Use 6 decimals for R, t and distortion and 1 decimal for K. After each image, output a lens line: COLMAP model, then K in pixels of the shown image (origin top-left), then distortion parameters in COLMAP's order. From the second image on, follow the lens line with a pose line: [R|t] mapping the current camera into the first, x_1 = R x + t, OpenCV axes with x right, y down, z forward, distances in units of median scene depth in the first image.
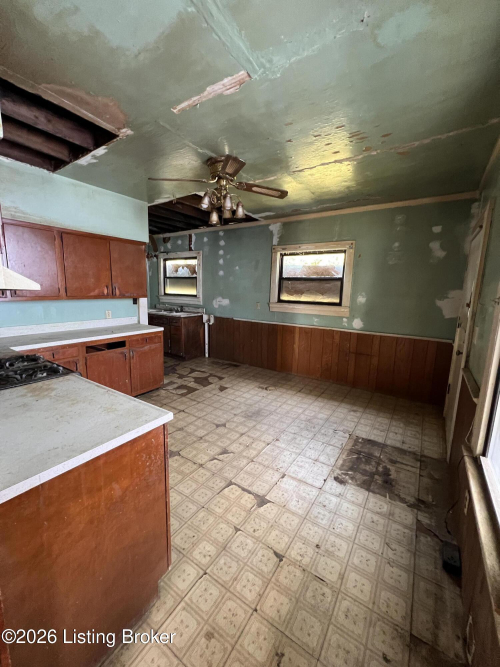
lens RADIAL K [[269.5, 0, 252.2], [0, 269.5, 331.9], [0, 0, 1]] dist [0.005466, -0.000061]
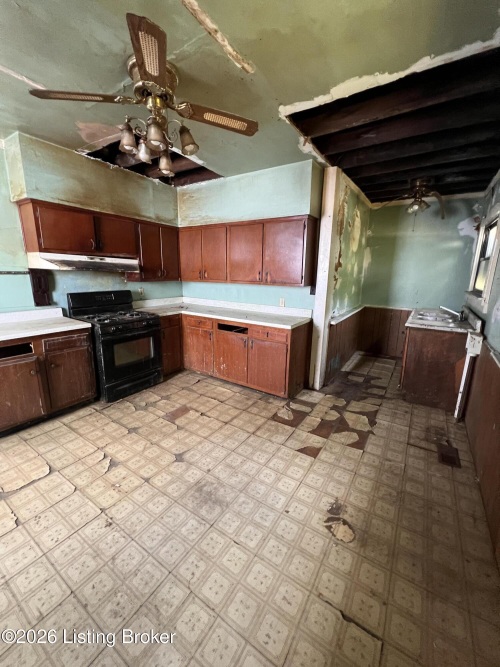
lens RADIAL K [[269.5, 0, 249.0], [0, 269.5, 330.4], [0, 0, 1]] dist [0.005466, -0.000061]
pose [[0.000506, 0.191873, -0.981420, 0.428416], [-0.179788, 0.965445, 0.188658, -0.127589], [0.983705, 0.176352, 0.034986, 0.871444]]
